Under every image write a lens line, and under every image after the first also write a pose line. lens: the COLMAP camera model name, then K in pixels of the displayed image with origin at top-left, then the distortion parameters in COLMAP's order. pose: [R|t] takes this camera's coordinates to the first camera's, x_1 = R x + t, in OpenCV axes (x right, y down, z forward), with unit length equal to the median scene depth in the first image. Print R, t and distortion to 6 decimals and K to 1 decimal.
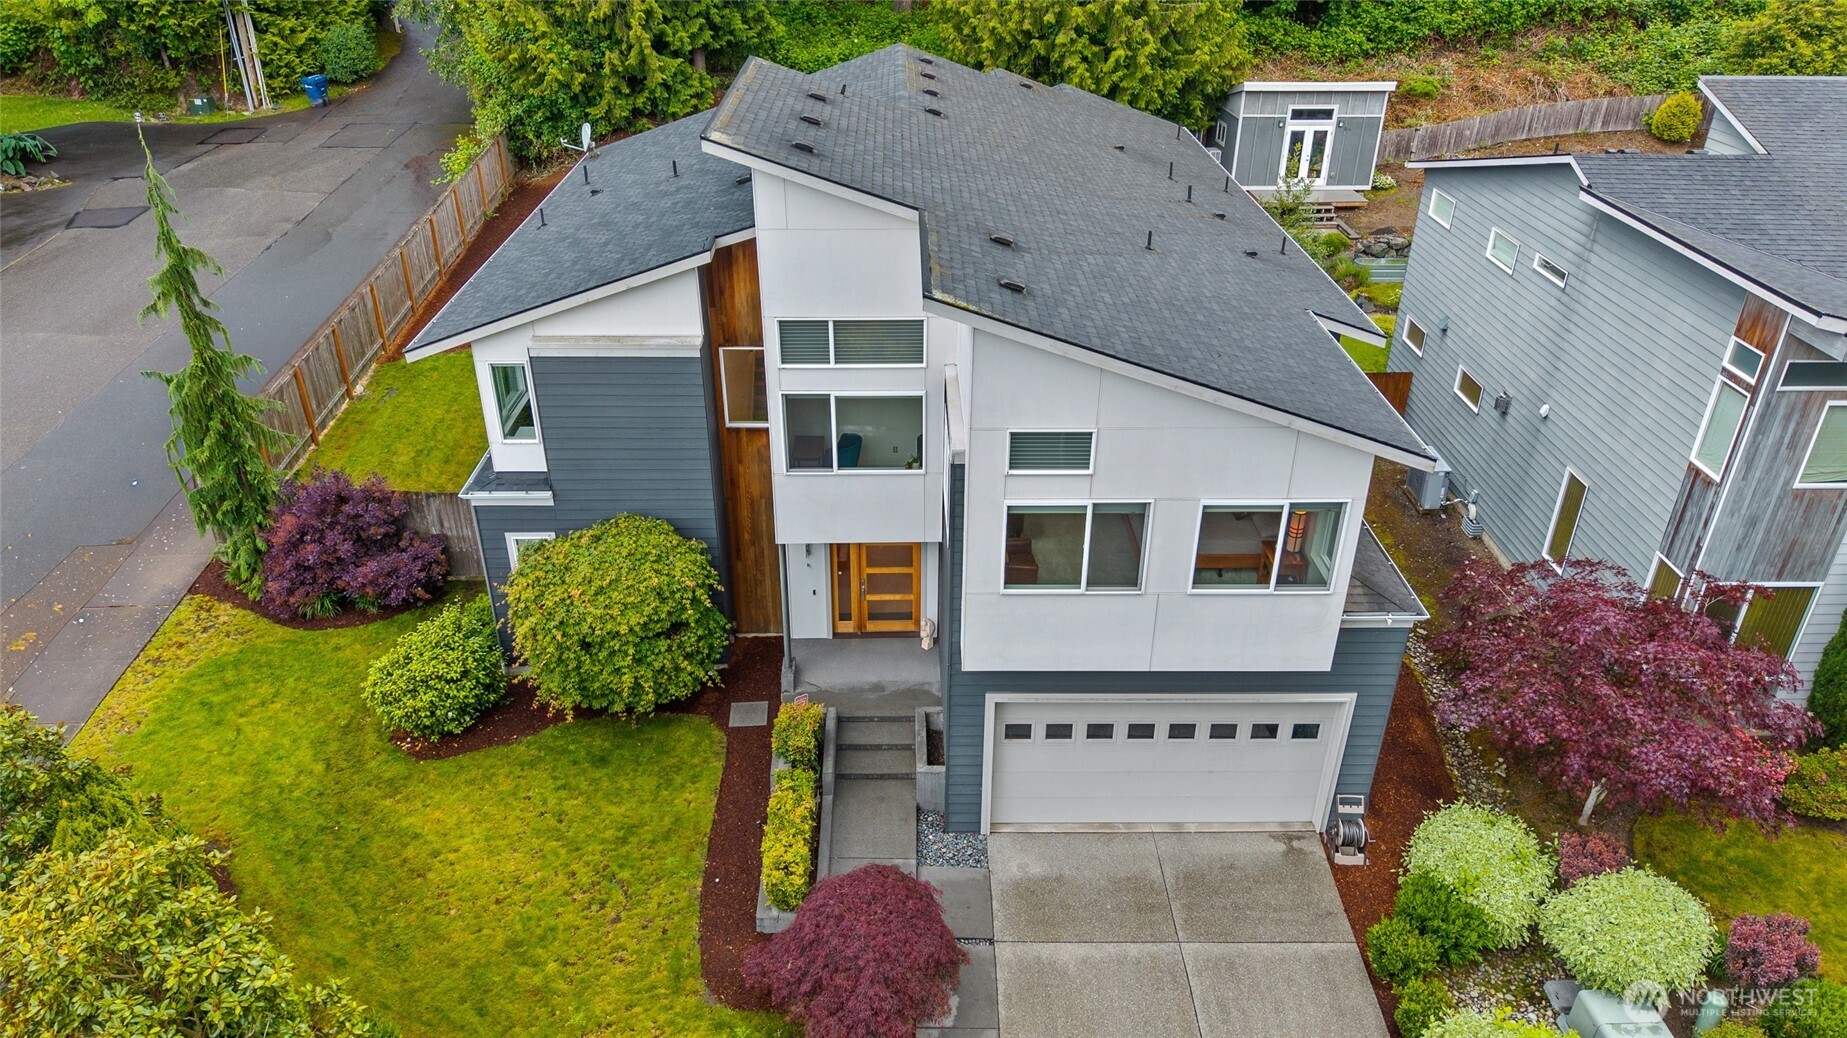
lens RADIAL K [[1240.9, 0, 923.5], [0, 1240.9, 519.0], [0, 0, 1]] dist [0.003808, -0.004009]
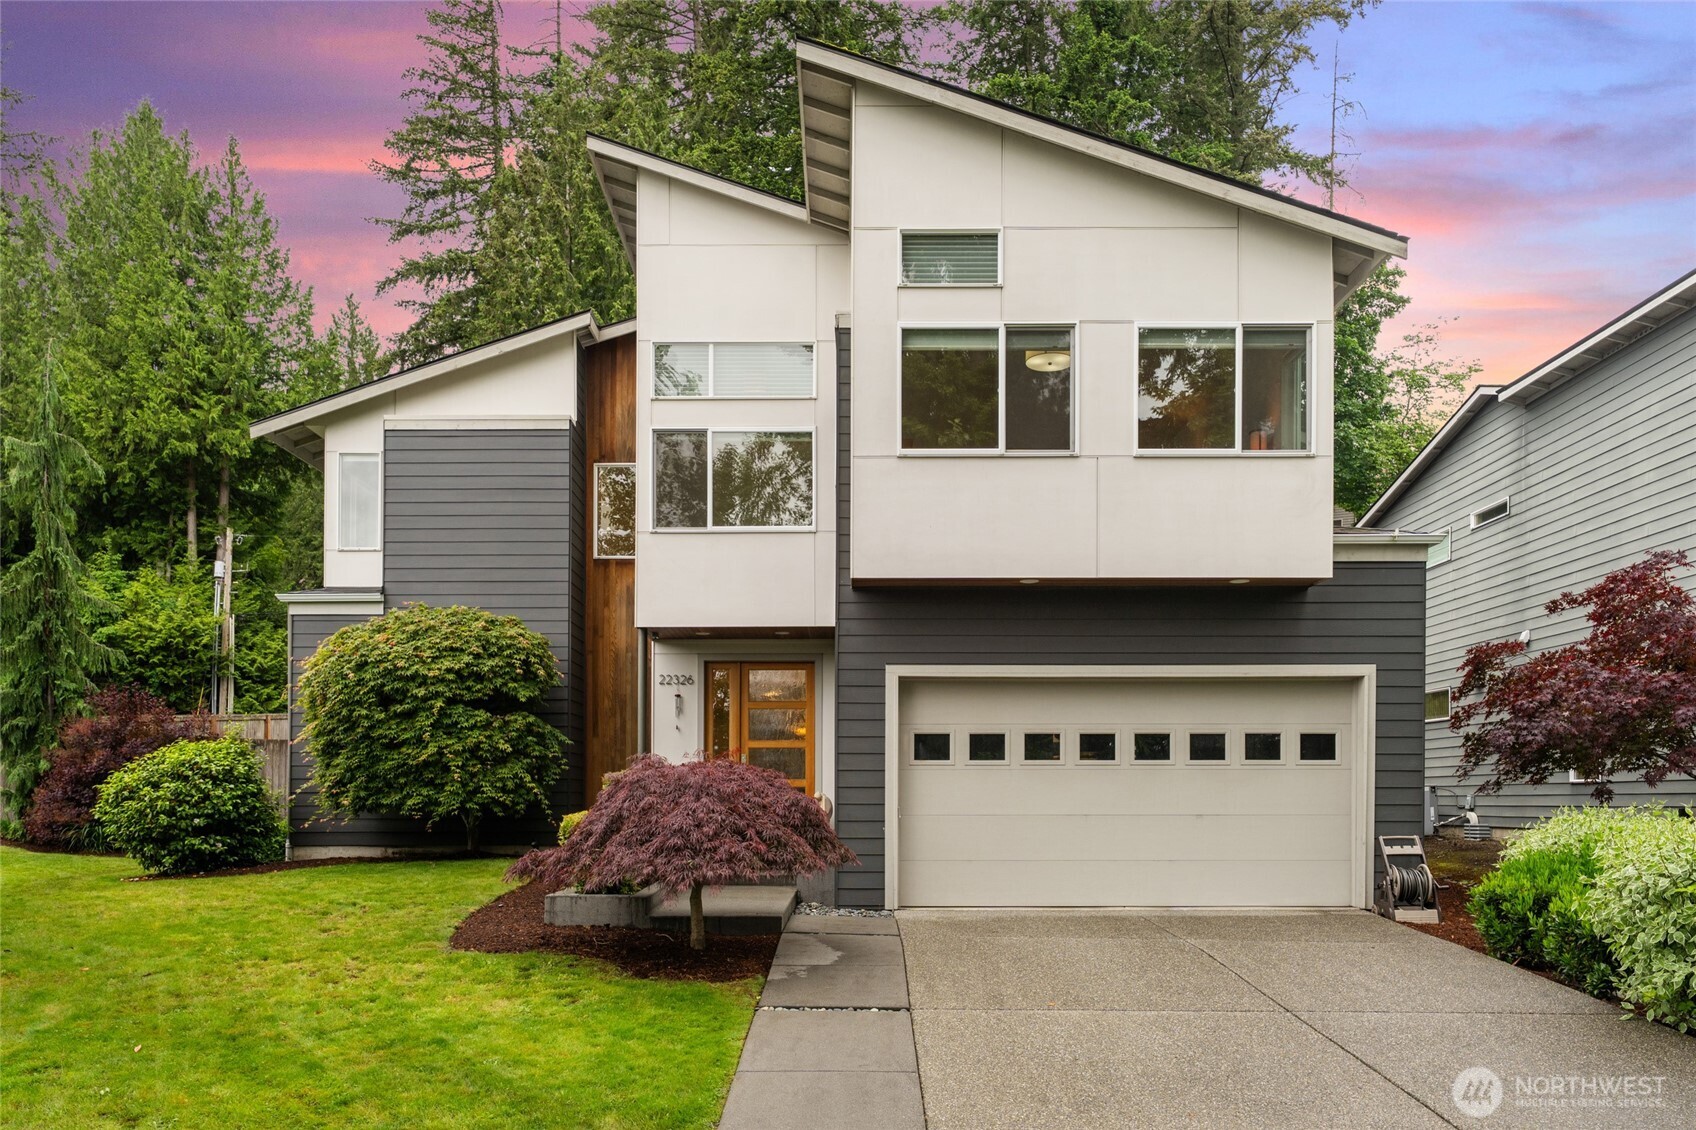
lens RADIAL K [[1189.3, 0, 835.8], [0, 1189.3, 804.8], [0, 0, 1]] dist [-0.014805, 0.003276]
pose [[0.999840, -0.004791, -0.017207, 0.030551], [-0.004131, 0.875210, -0.483725, 0.546380], [0.017377, 0.483719, 0.875051, 0.389187]]
